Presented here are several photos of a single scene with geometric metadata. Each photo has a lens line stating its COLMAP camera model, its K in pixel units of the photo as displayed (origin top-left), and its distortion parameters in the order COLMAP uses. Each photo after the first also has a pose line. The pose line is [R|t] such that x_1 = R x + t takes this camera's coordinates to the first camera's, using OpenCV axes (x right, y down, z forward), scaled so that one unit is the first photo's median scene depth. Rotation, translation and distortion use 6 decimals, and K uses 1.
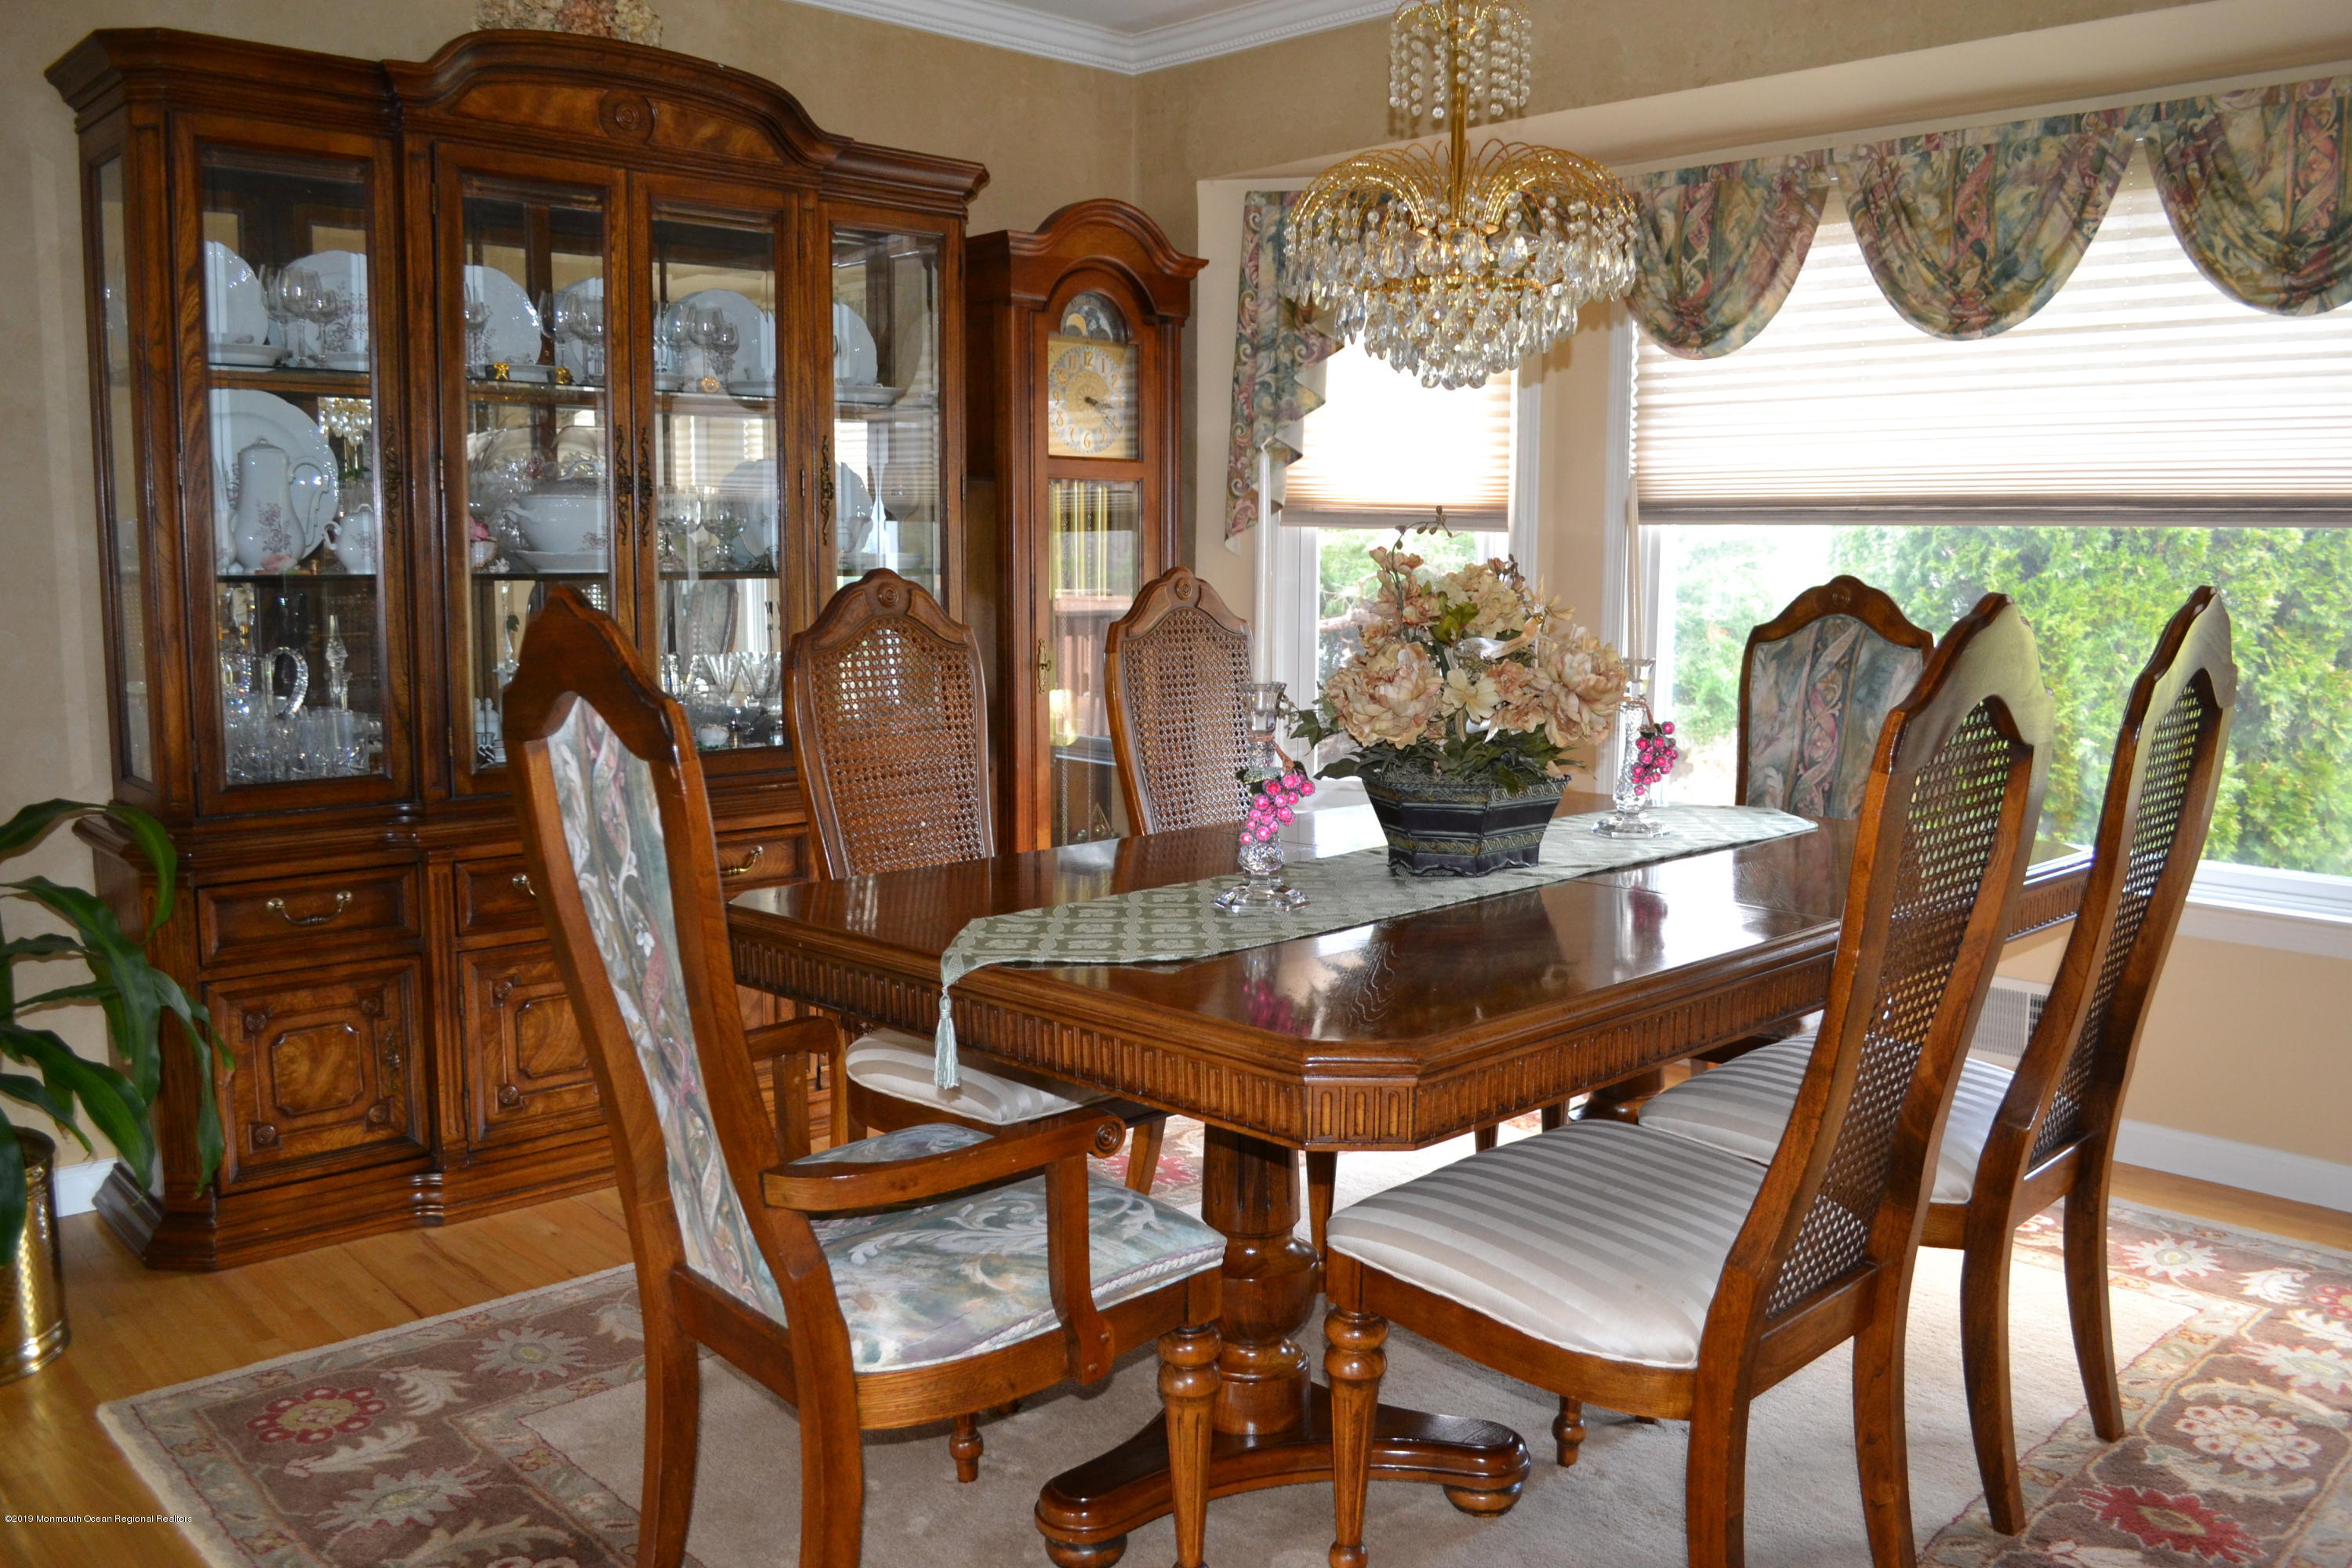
lens RADIAL K [[1887.5, 0, 1194.3], [0, 1887.5, 789.7], [0, 0, 1]] dist [-0.081782, 0.013858]
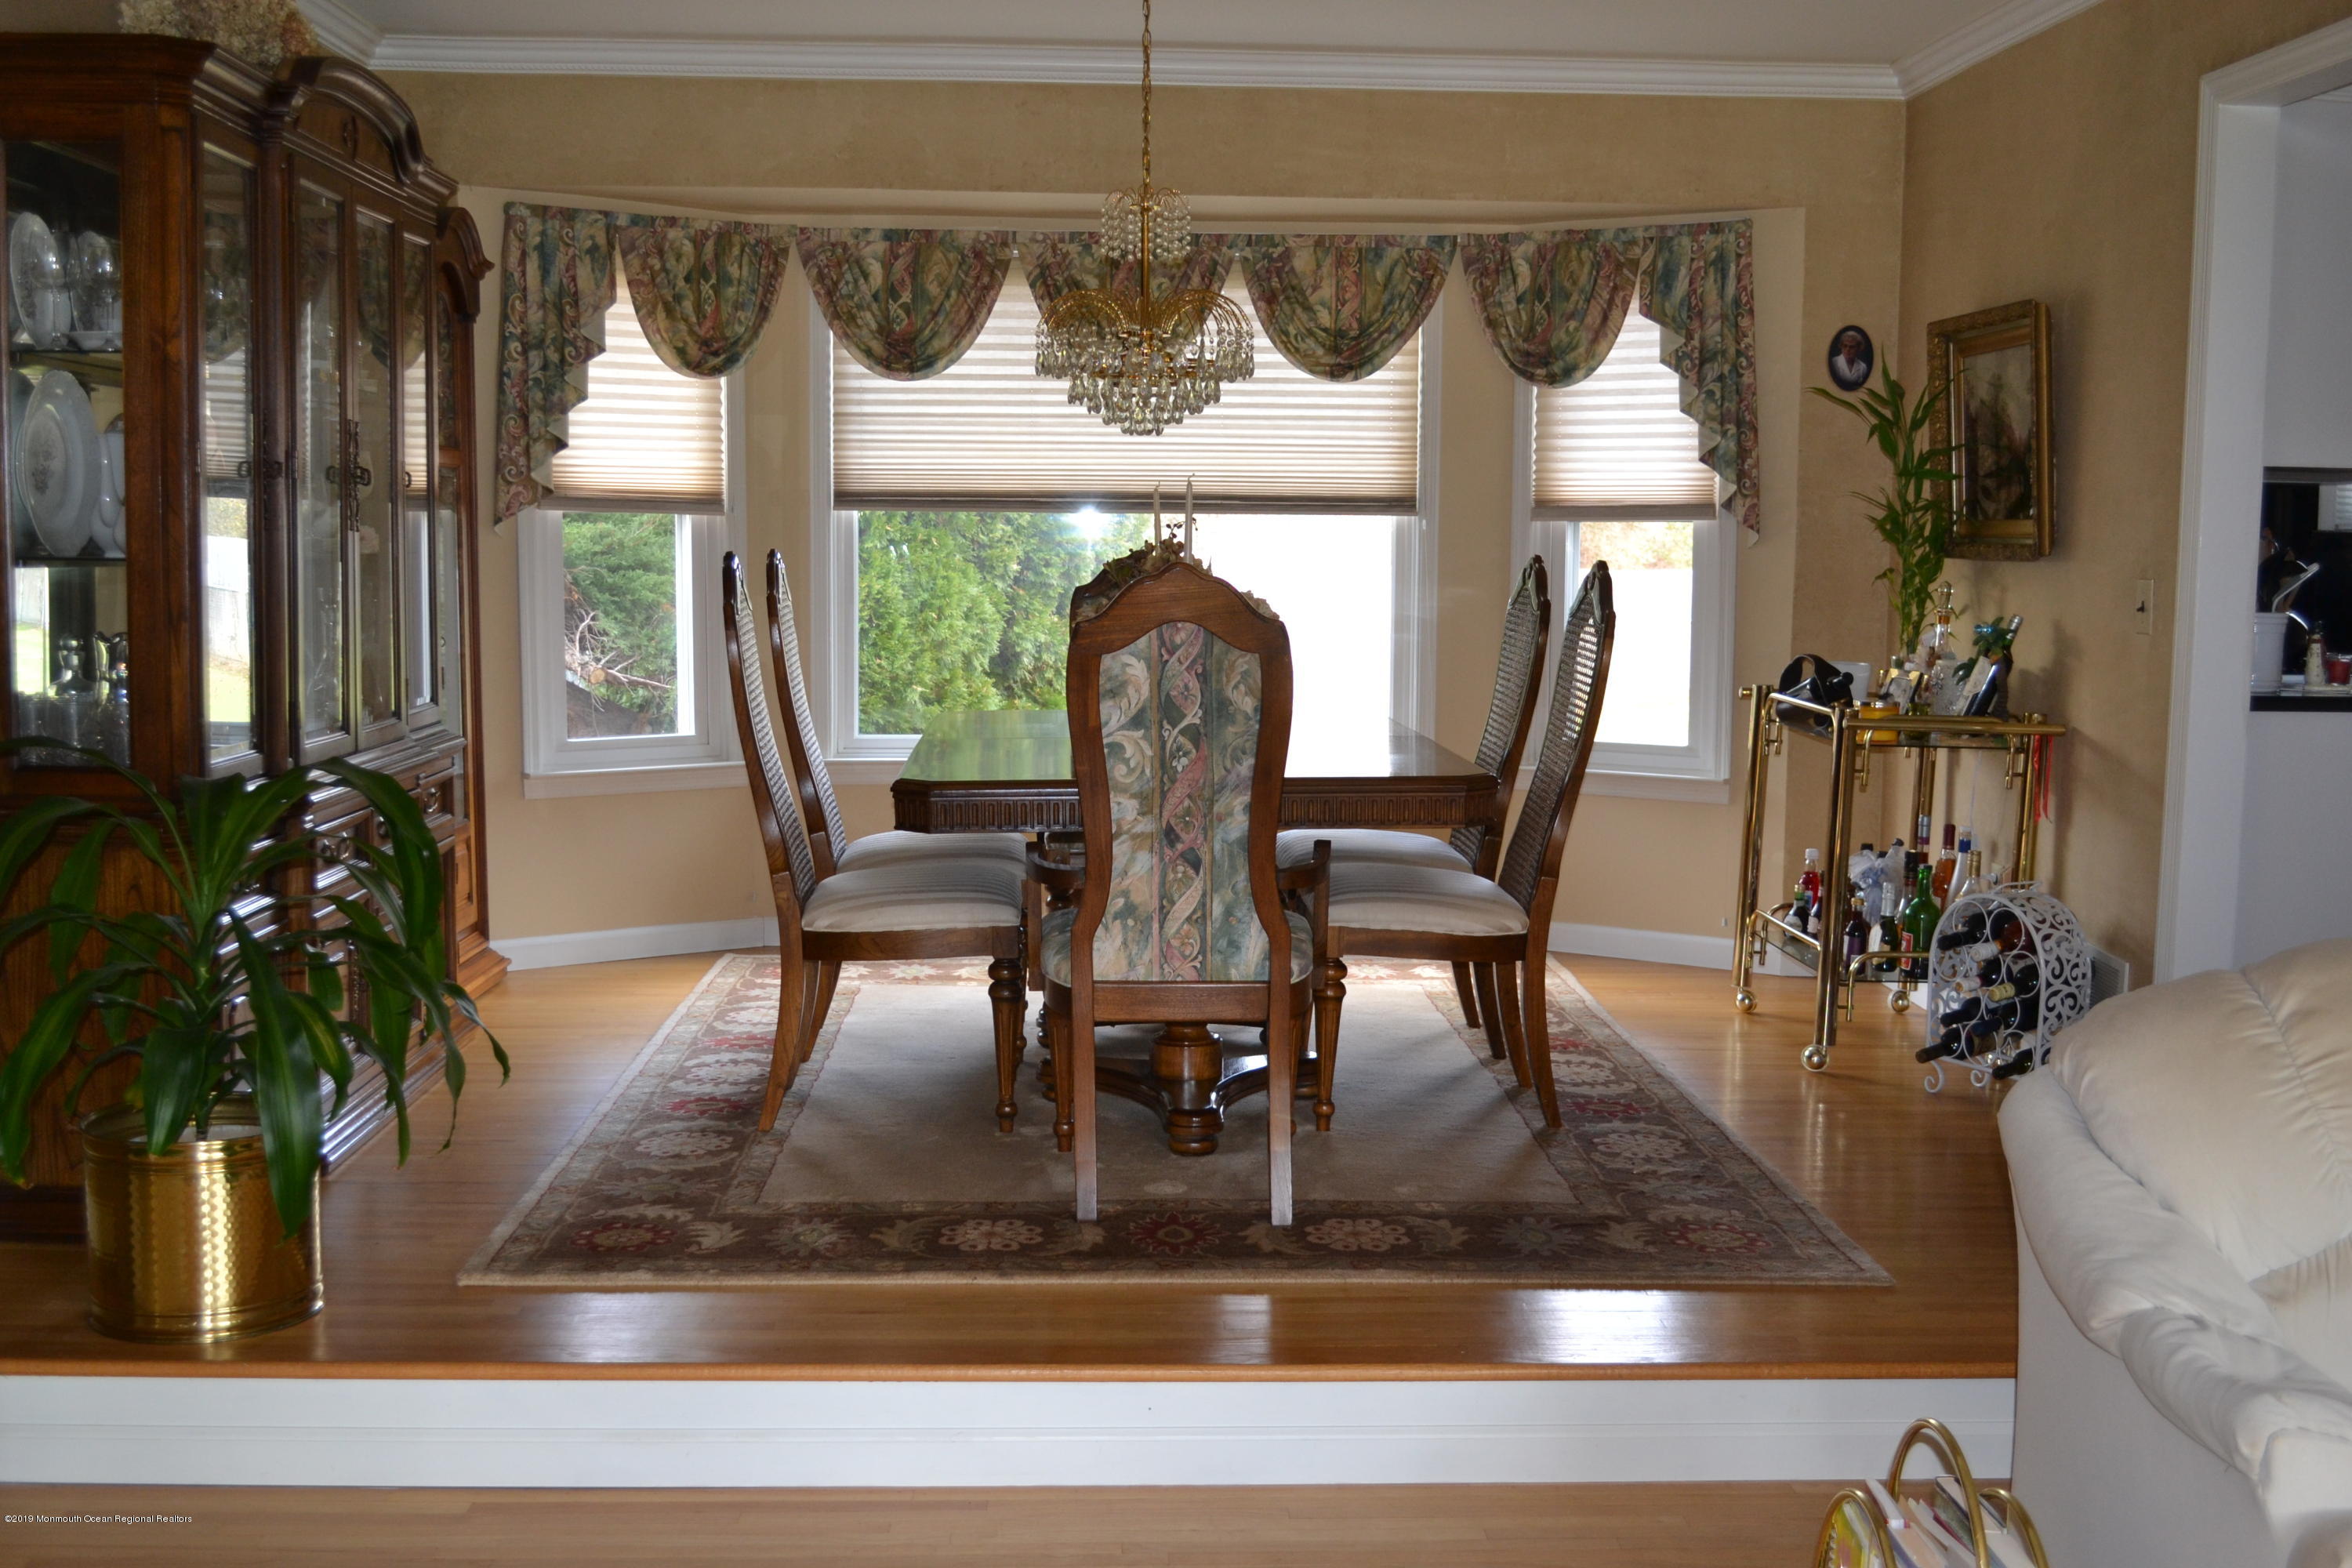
lens RADIAL K [[2416.6, 0, 1200.7], [0, 2416.6, 794.5], [0, 0, 1]] dist [-0.072343, 0.005147]
pose [[0.658999, -0.080624, 0.747810, -0.870639], [0.089196, 0.995599, 0.028736, 0.021024], [-0.746836, 0.047764, 0.663290, -0.228383]]
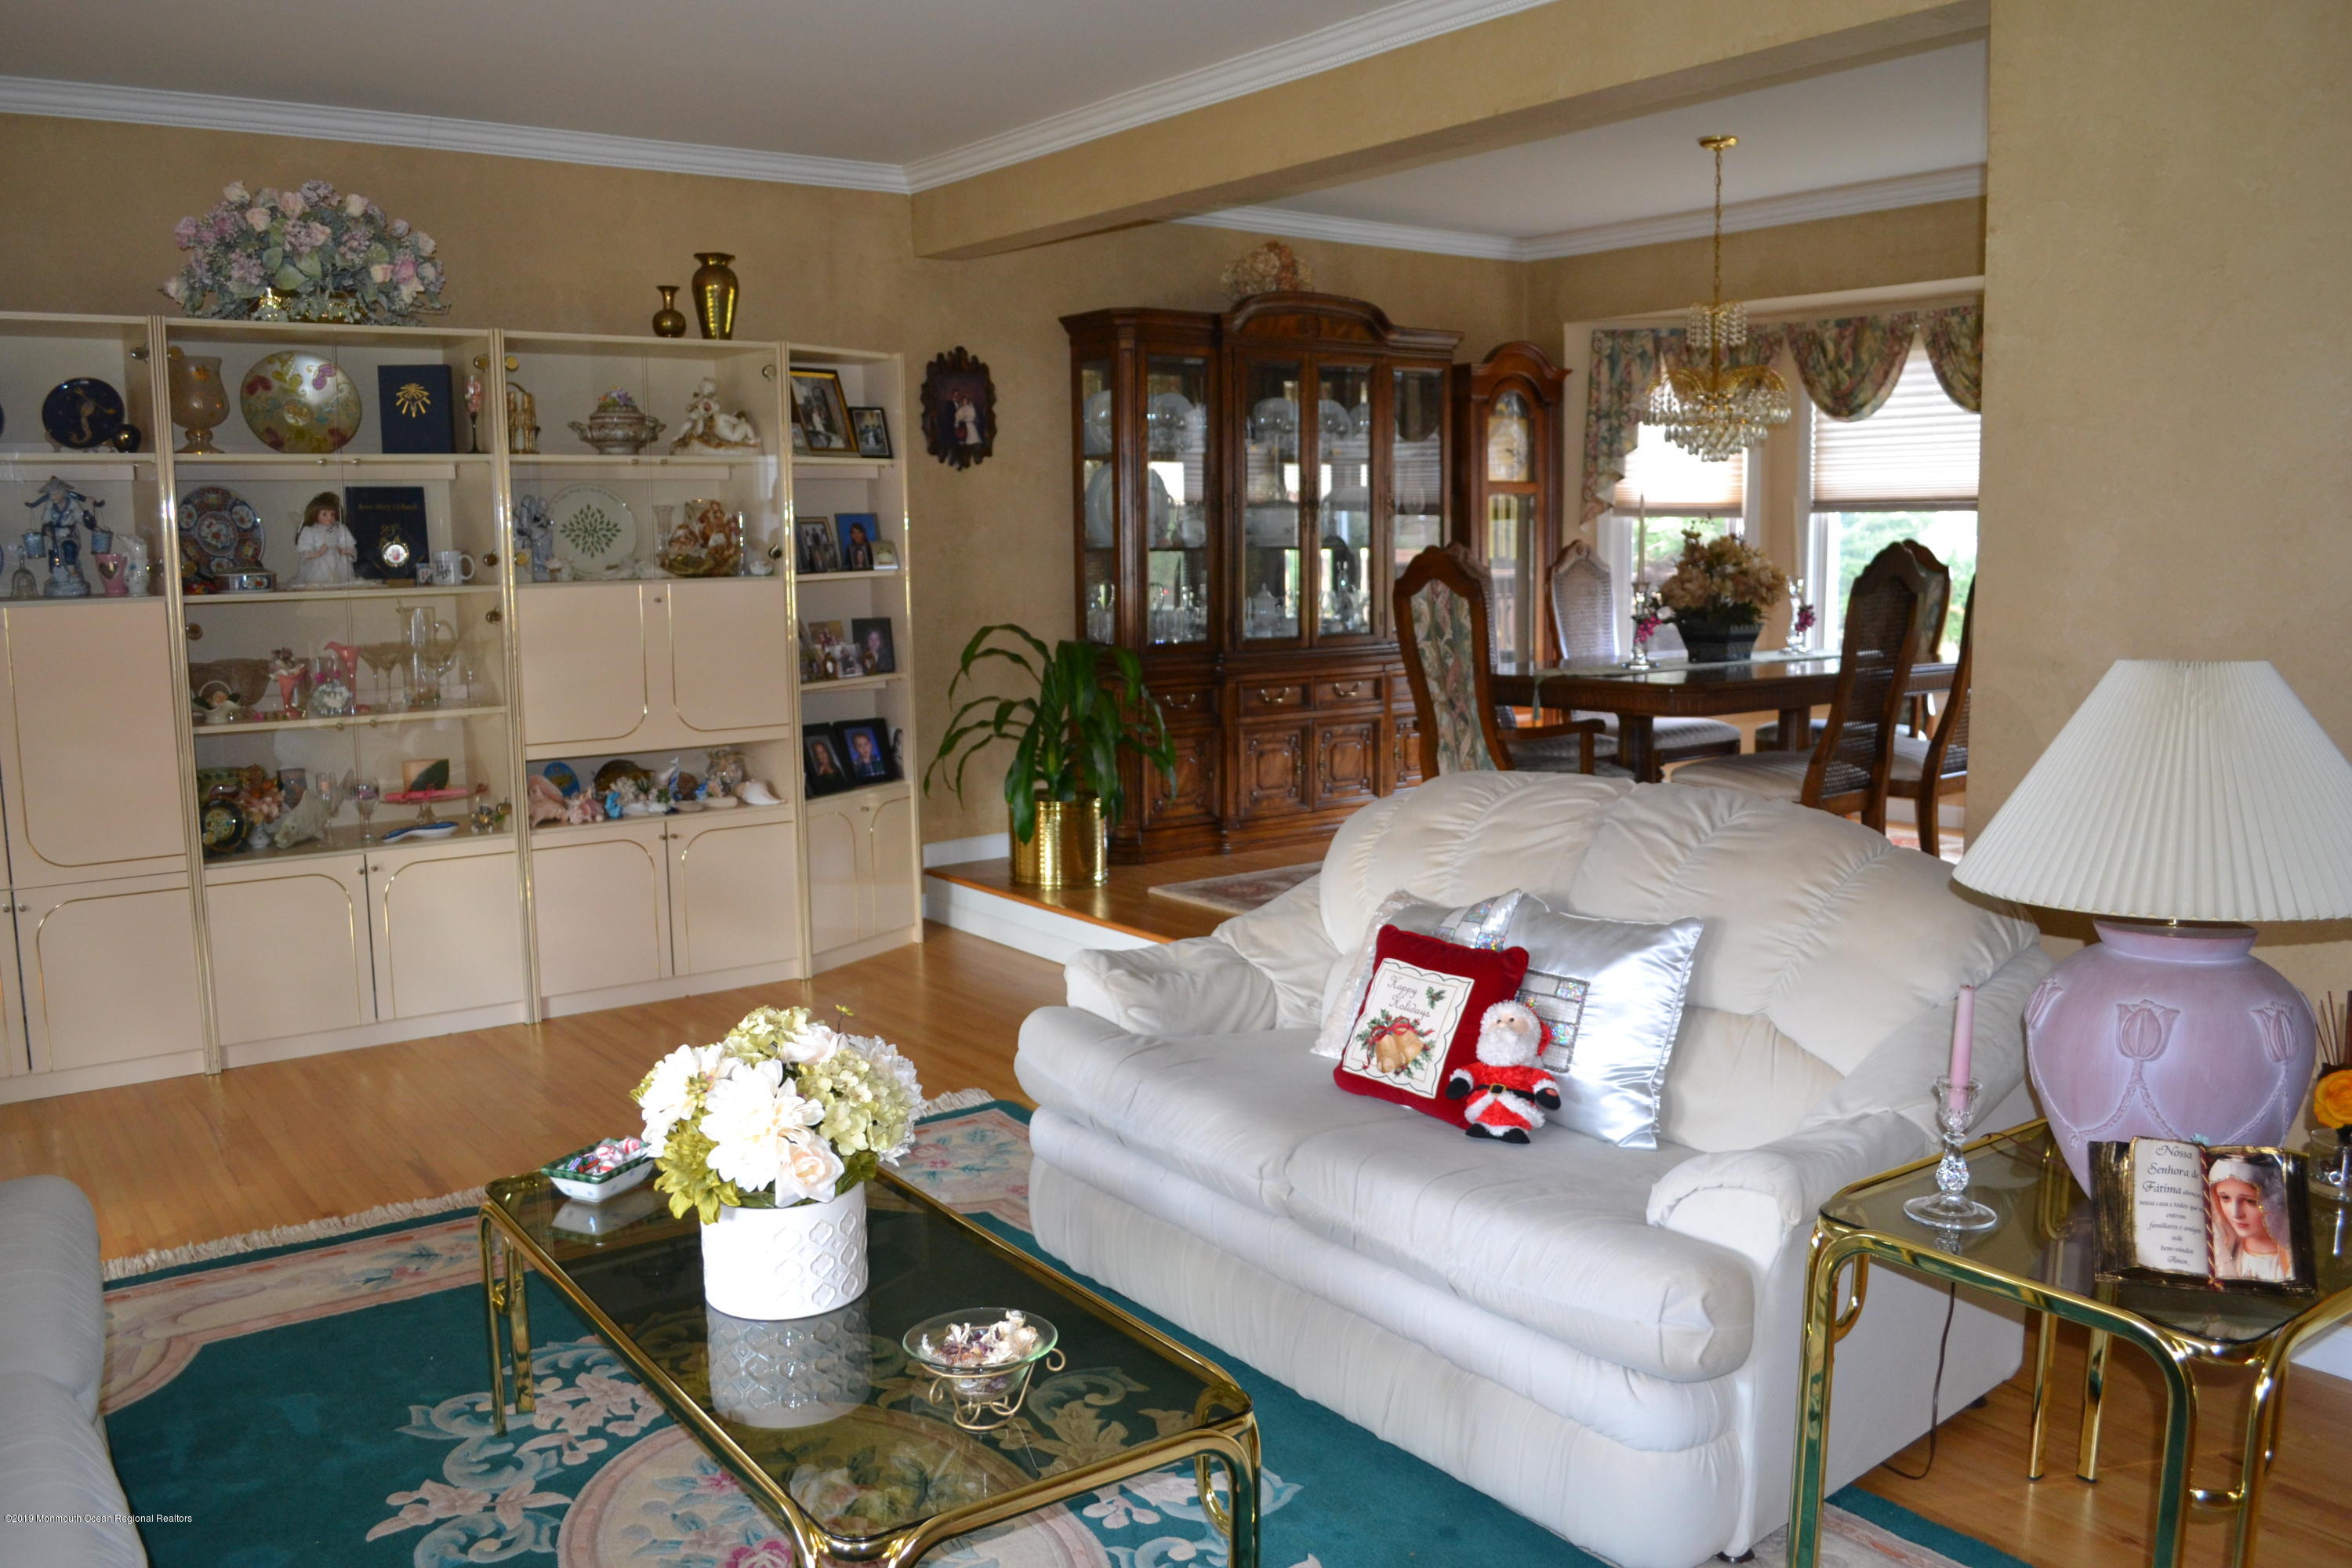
lens RADIAL K [[1887.5, 0, 1194.3], [0, 1887.5, 789.7], [0, 0, 1]] dist [-0.081782, 0.013858]
pose [[0.991855, -0.002261, -0.127350, -0.138749], [0.003386, 0.999957, 0.008618, 0.116244], [0.127325, -0.008979, 0.991820, -0.931504]]
